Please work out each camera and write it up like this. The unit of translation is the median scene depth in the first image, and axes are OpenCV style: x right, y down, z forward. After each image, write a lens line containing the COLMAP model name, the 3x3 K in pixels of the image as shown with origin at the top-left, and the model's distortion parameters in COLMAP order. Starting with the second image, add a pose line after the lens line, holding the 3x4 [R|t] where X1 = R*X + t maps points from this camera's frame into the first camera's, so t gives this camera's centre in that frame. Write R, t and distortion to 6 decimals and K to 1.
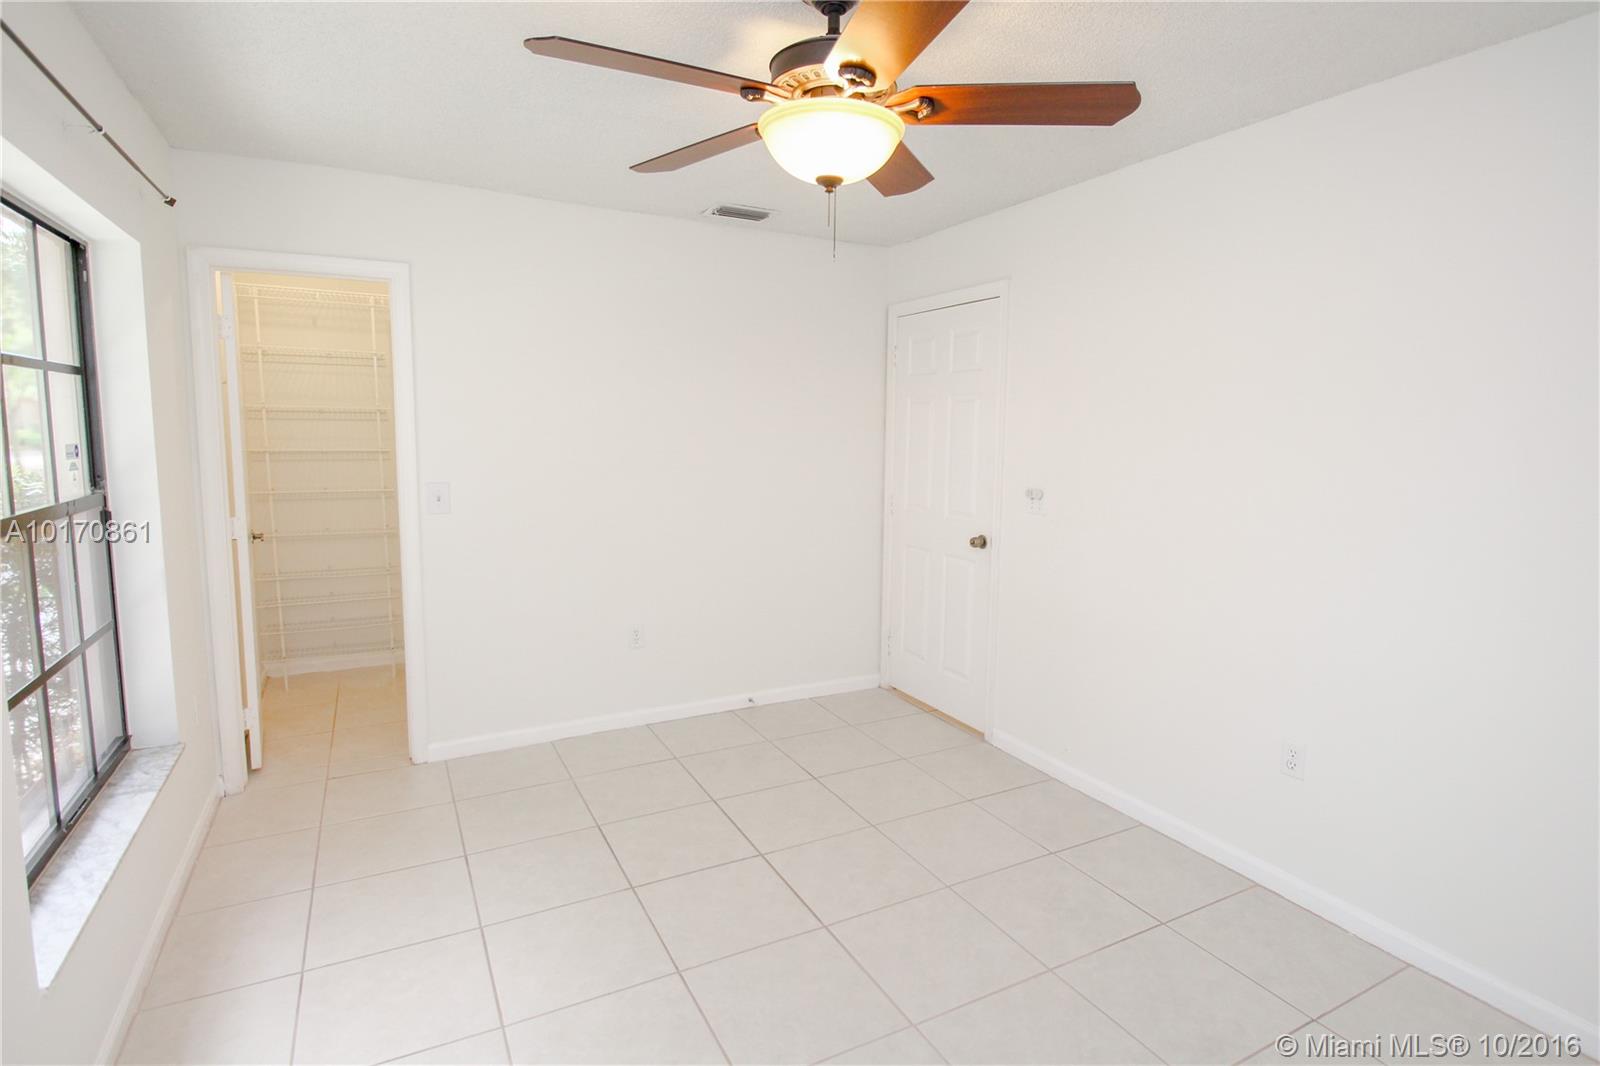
lens RADIAL K [[834.4, 0, 790.6], [0, 834.4, 510.7], [0, 0, 1]] dist [0.001354, 0.000092]
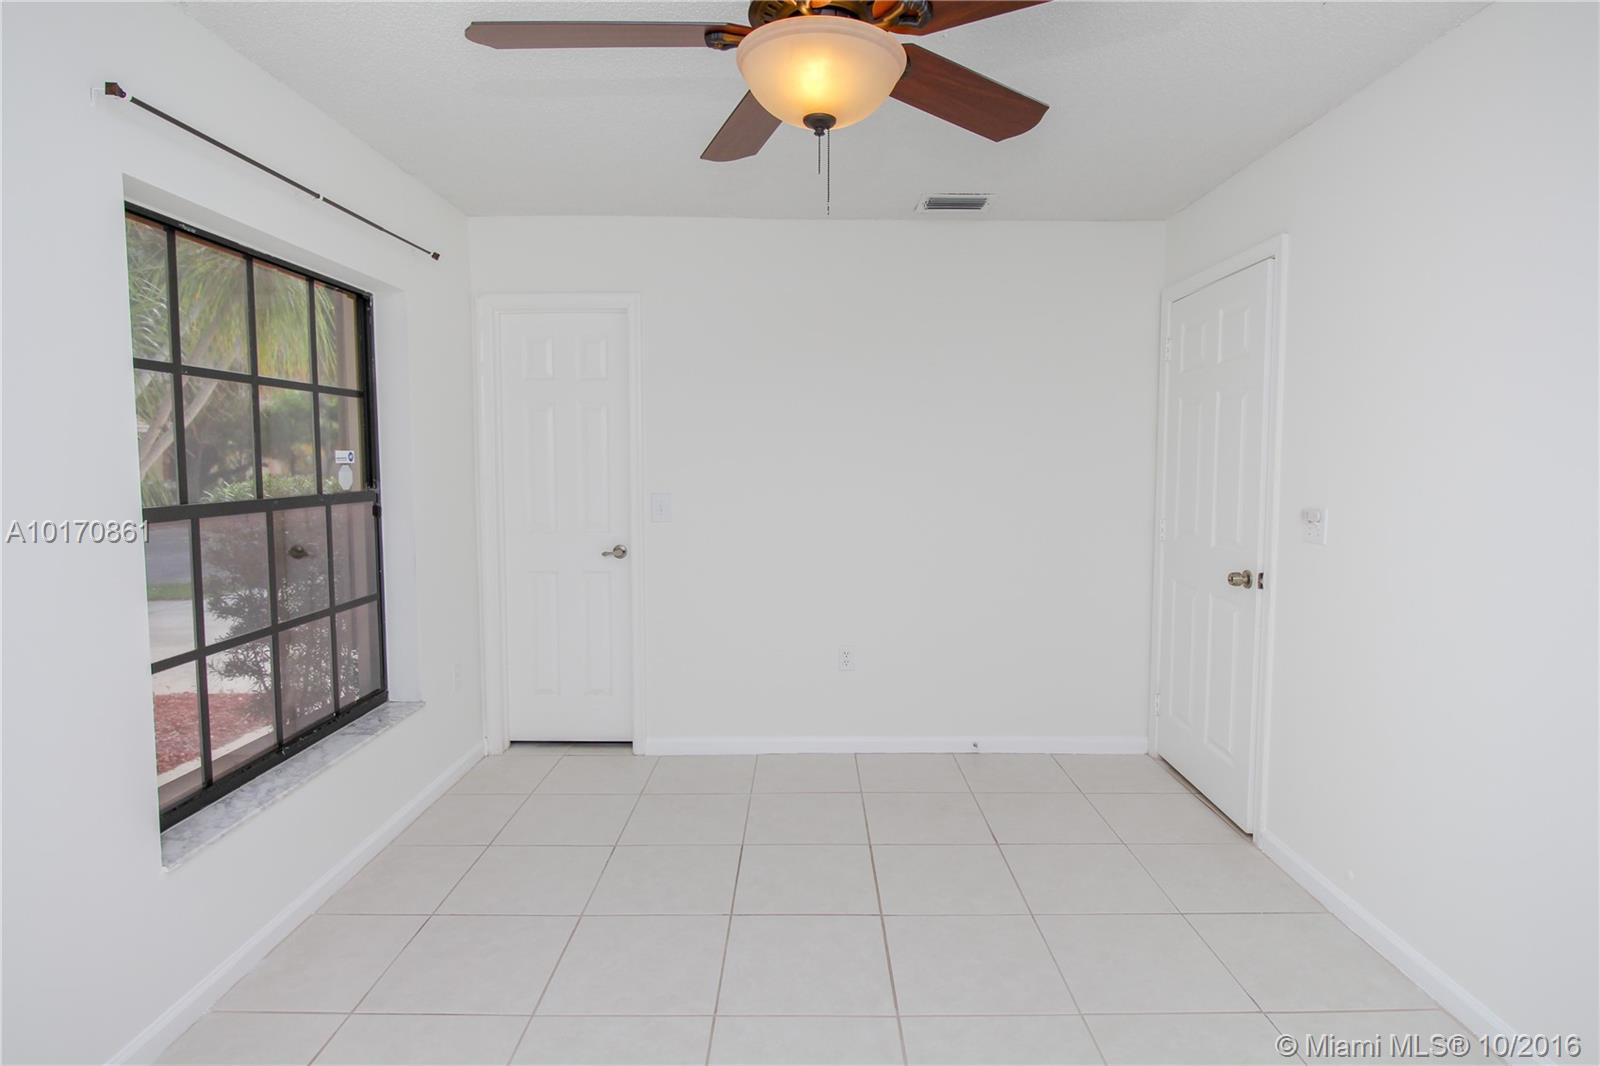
lens RADIAL K [[834.4, 0, 790.6], [0, 834.4, 510.7], [0, 0, 1]] dist [0.001354, 0.000092]
pose [[0.884742, 0.020189, -0.465643, 0.219608], [-0.039952, 0.998669, -0.032611, 0.016818], [0.464365, 0.047456, 0.884371, 0.127867]]
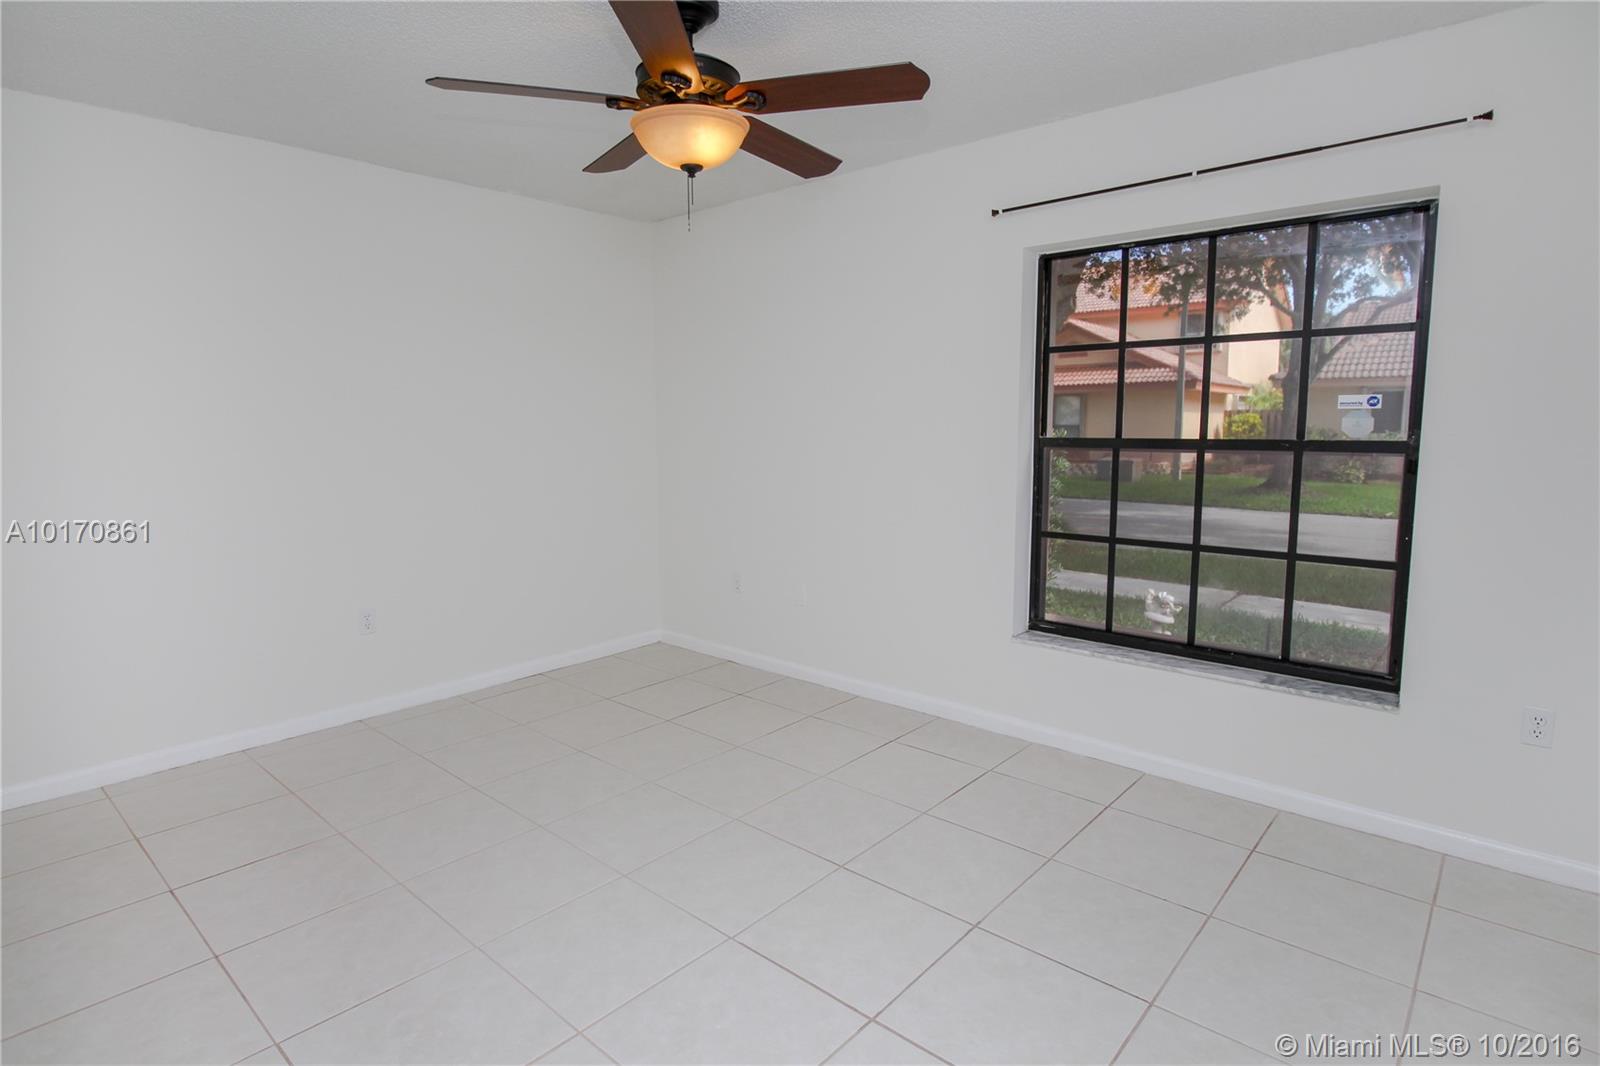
lens RADIAL K [[813.3, 0, 810.4], [0, 813.3, 523.6], [0, 0, 1]] dist [-0.000981, -0.000239]
pose [[-0.923092, 0.019358, -0.384091, 0.187557], [-0.061174, 0.978625, 0.196344, -0.052691], [0.379682, 0.204740, -0.902177, 1.166632]]
